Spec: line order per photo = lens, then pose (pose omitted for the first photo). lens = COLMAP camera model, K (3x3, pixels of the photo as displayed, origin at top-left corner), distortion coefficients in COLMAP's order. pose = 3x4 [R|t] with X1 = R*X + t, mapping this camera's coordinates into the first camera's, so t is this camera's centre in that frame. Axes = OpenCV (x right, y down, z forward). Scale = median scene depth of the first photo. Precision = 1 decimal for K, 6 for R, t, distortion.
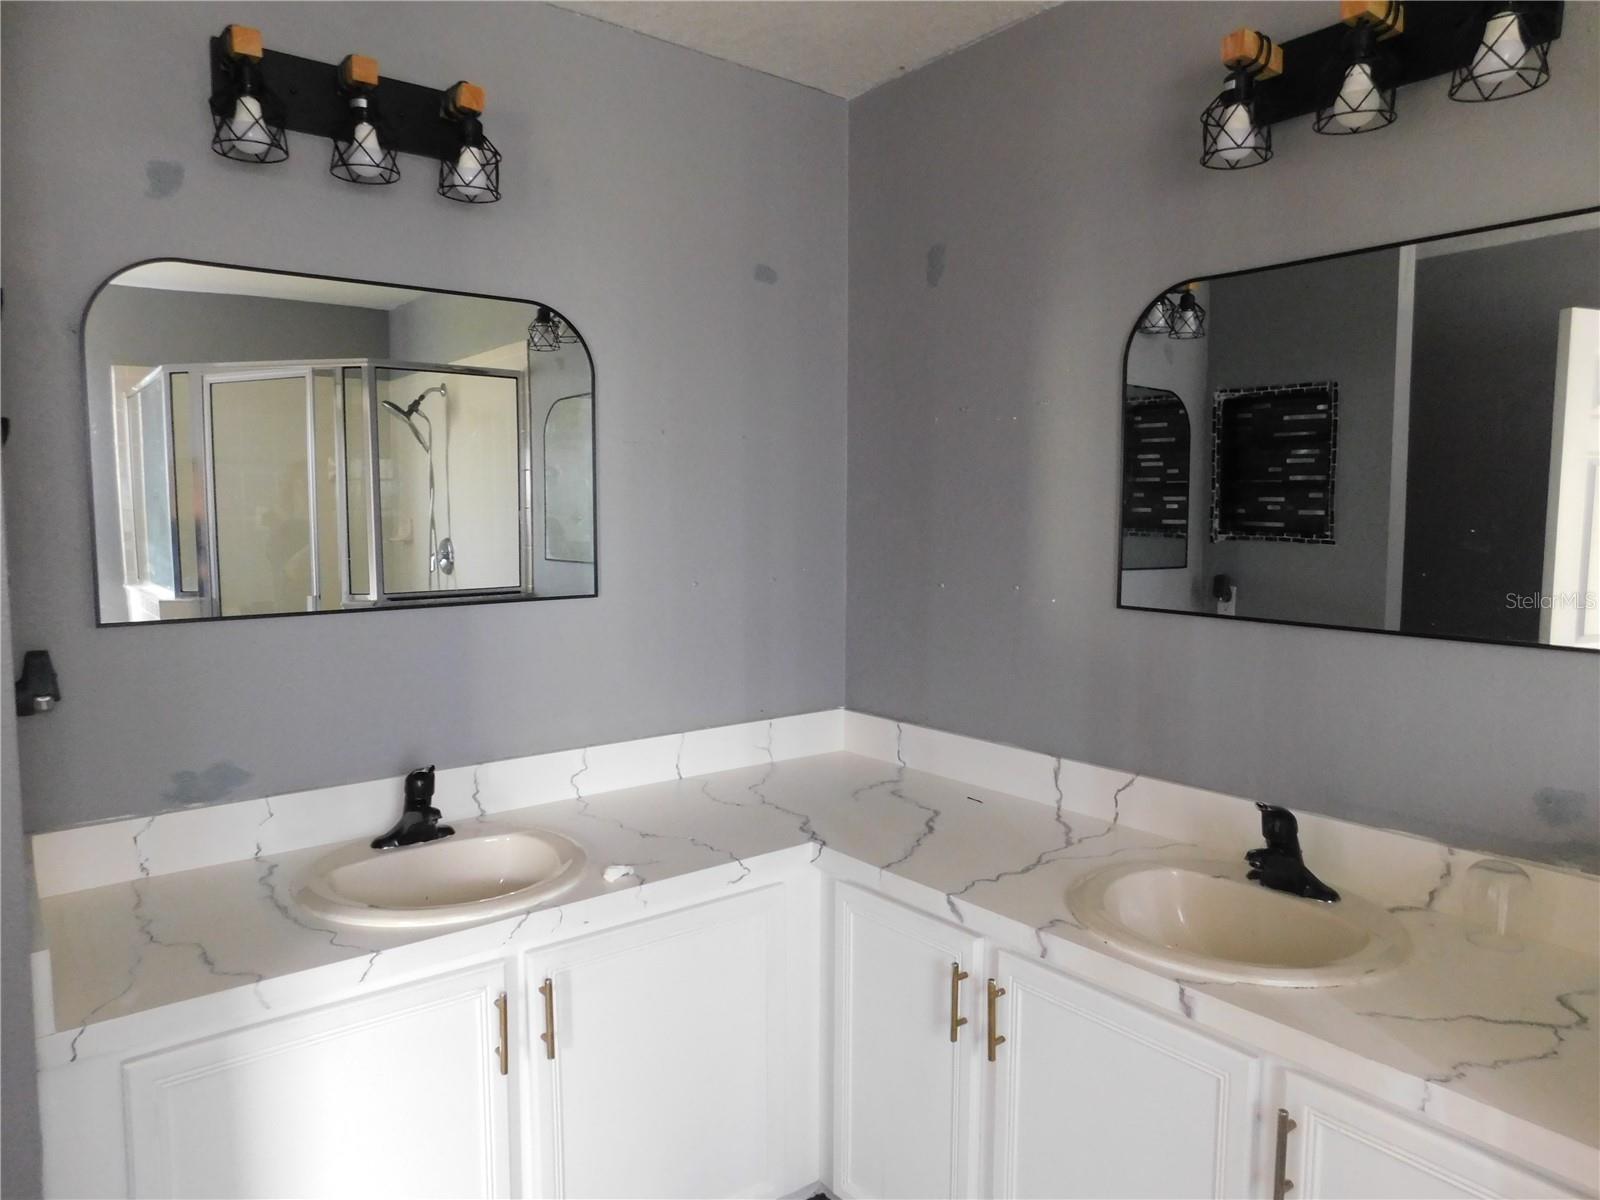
lens RADIAL K [[1052.4, 0, 800.0], [0, 1052.4, 600.0], [0, 0, 1]] dist [-0.039389, 0.000594]
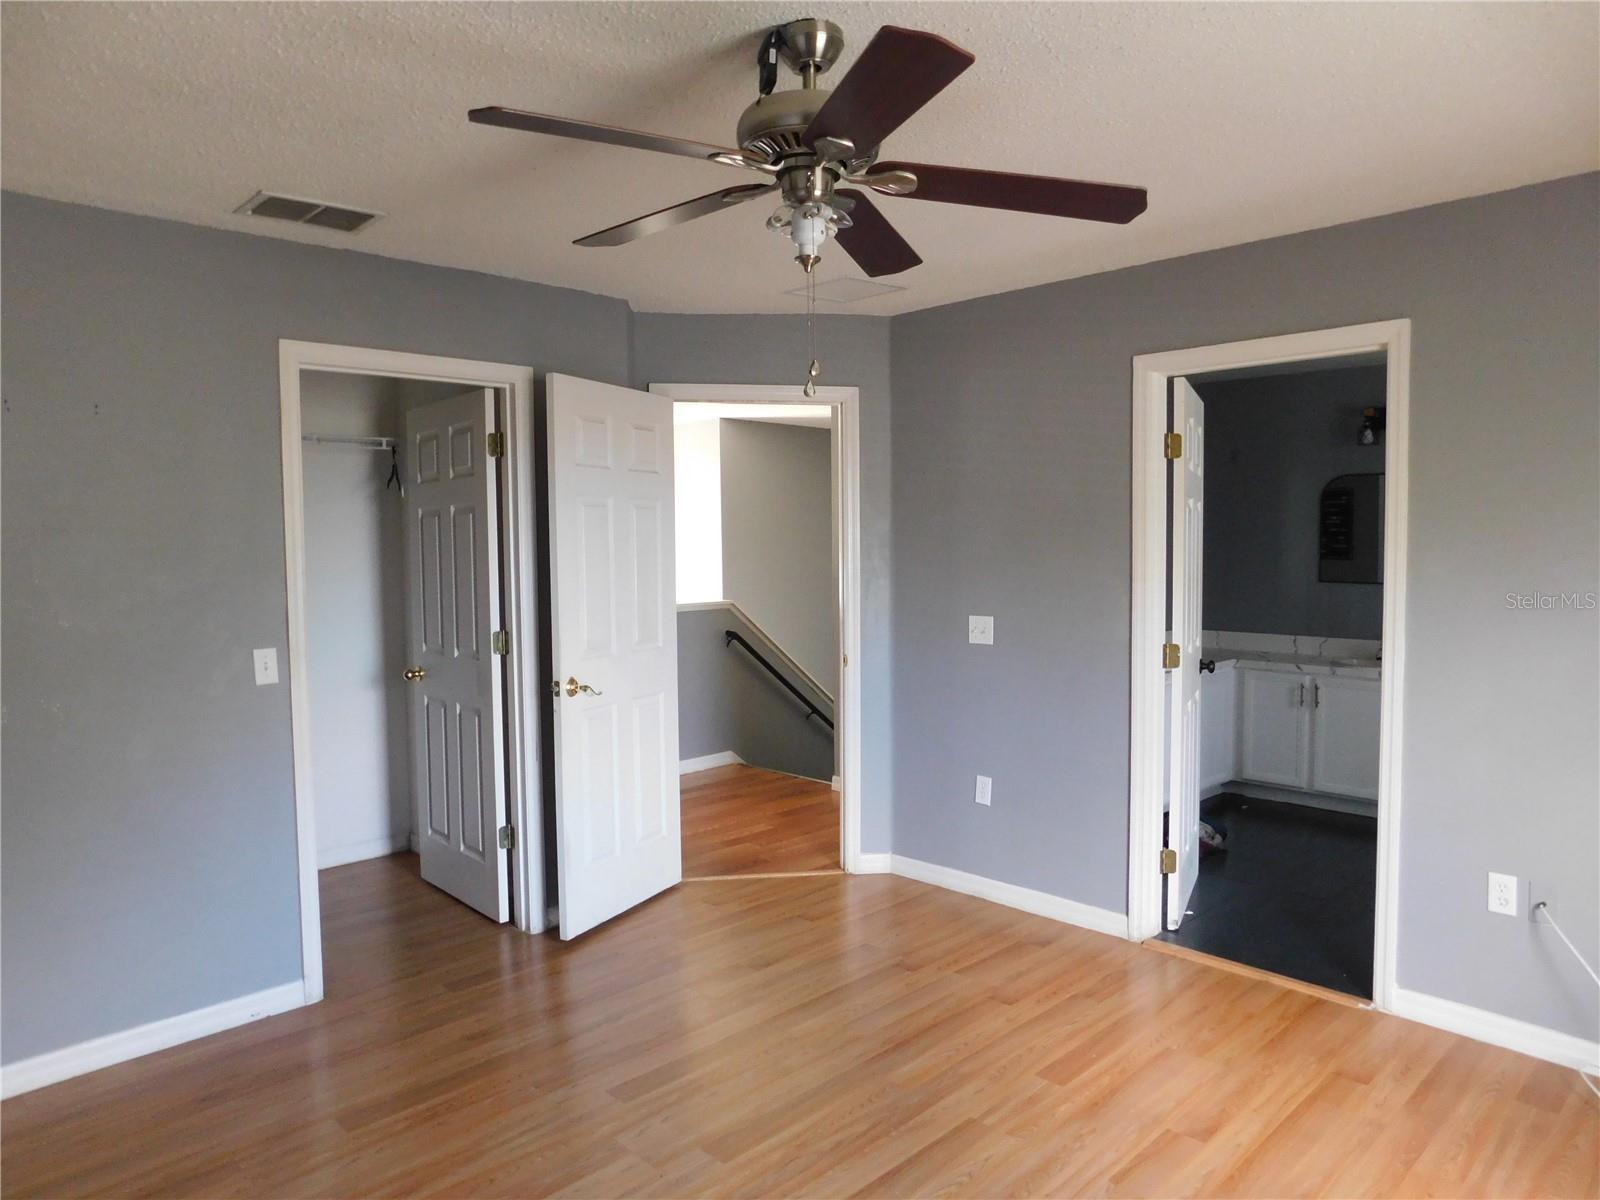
lens RADIAL K [[1052.4, 0, 800.0], [0, 1052.4, 600.0], [0, 0, 1]] dist [-0.039389, 0.000594]
pose [[0.994692, -0.017122, 0.101462, -1.748718], [0.020011, 0.999421, -0.027523, 0.134239], [-0.100932, 0.029407, 0.994459, -2.133183]]
